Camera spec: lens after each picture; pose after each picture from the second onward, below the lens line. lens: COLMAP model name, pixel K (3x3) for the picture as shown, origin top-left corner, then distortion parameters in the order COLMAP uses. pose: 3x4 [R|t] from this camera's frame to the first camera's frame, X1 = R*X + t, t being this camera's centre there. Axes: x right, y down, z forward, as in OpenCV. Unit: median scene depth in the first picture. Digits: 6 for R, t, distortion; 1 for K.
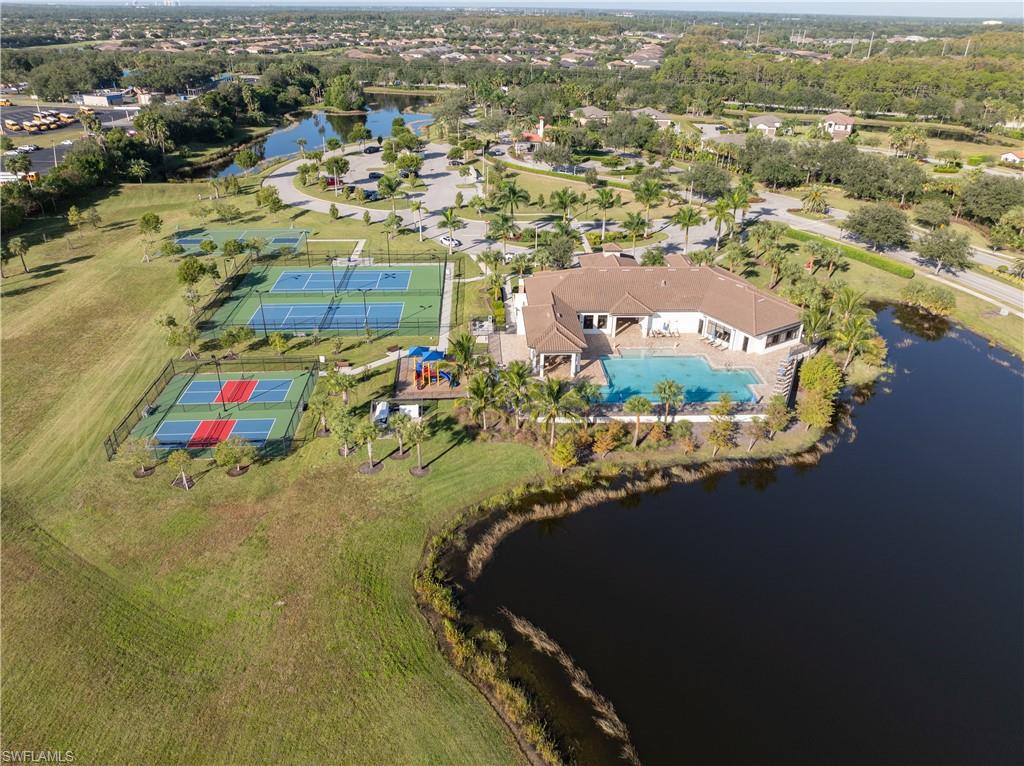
lens RADIAL K [[729.9, 0, 512.0], [0, 729.9, 383.0], [0, 0, 1]] dist [-0.042578, 0.009704]
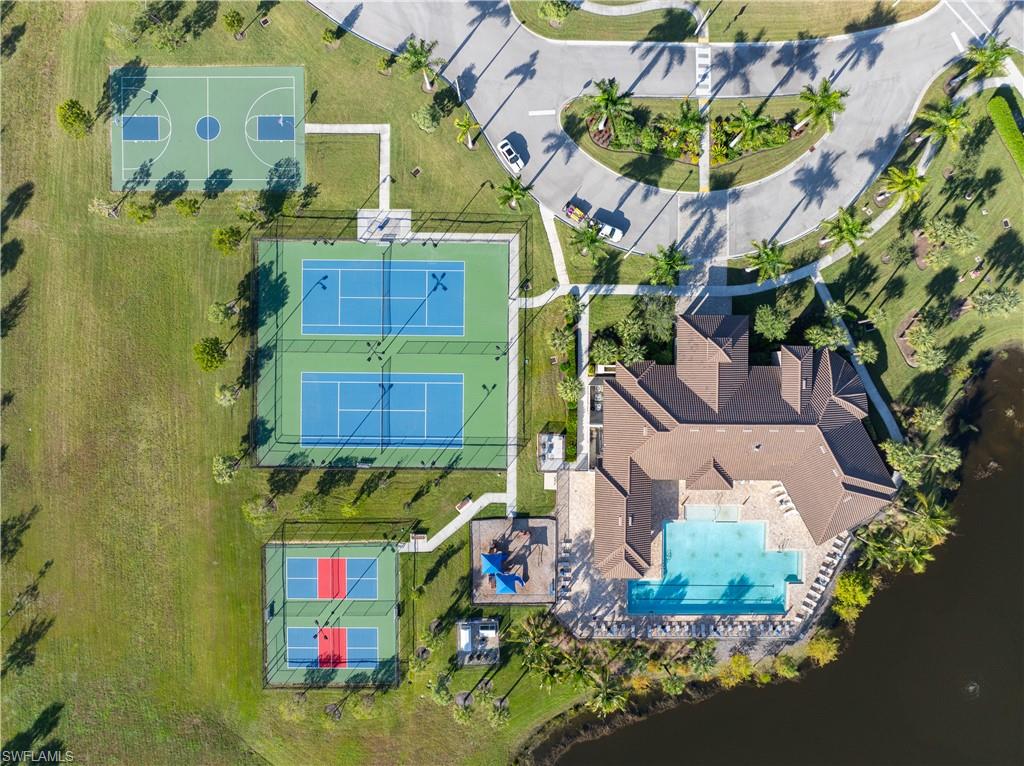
lens RADIAL K [[729.9, 0, 512.0], [0, 729.9, 383.0], [0, 0, 1]] dist [-0.042578, 0.009704]
pose [[0.998480, 0.055079, -0.001736, -0.097127], [-0.023289, 0.450328, 0.892559, -0.980566], [0.049943, -0.891163, 0.450927, 0.661840]]
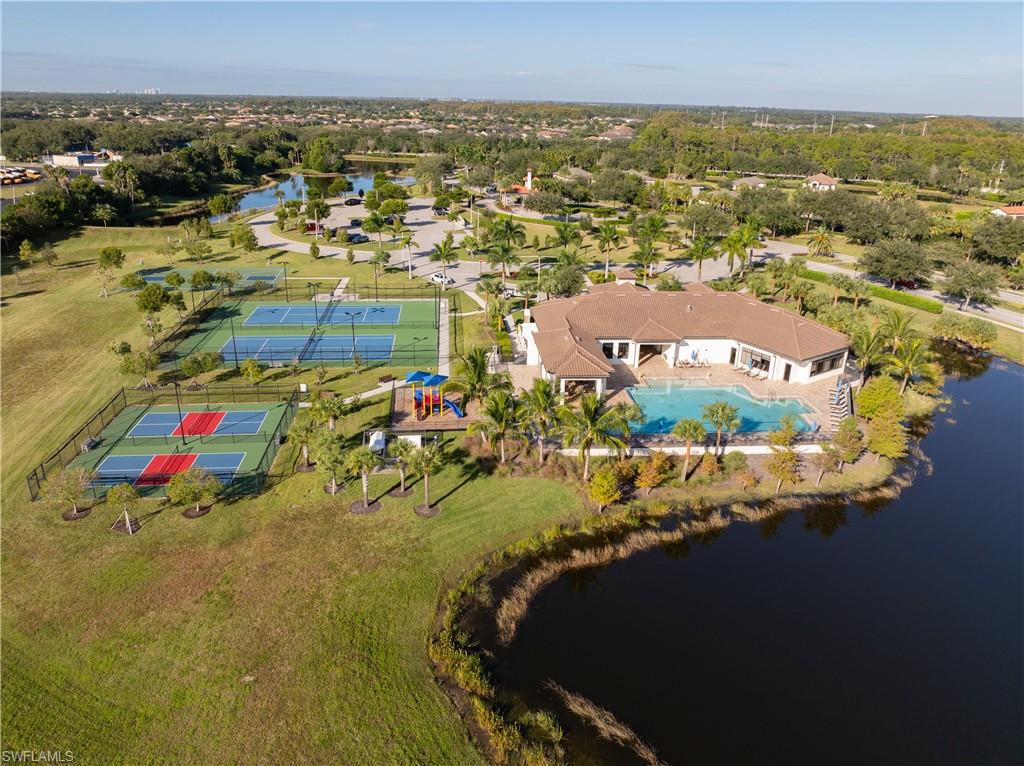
lens RADIAL K [[729.9, 0, 512.0], [0, 729.9, 383.0], [0, 0, 1]] dist [-0.042578, 0.009704]
pose [[0.999232, -0.004207, 0.038968, -0.045465], [0.008382, 0.994159, -0.107596, 0.049002], [-0.038288, 0.107840, 0.993431, 0.131686]]
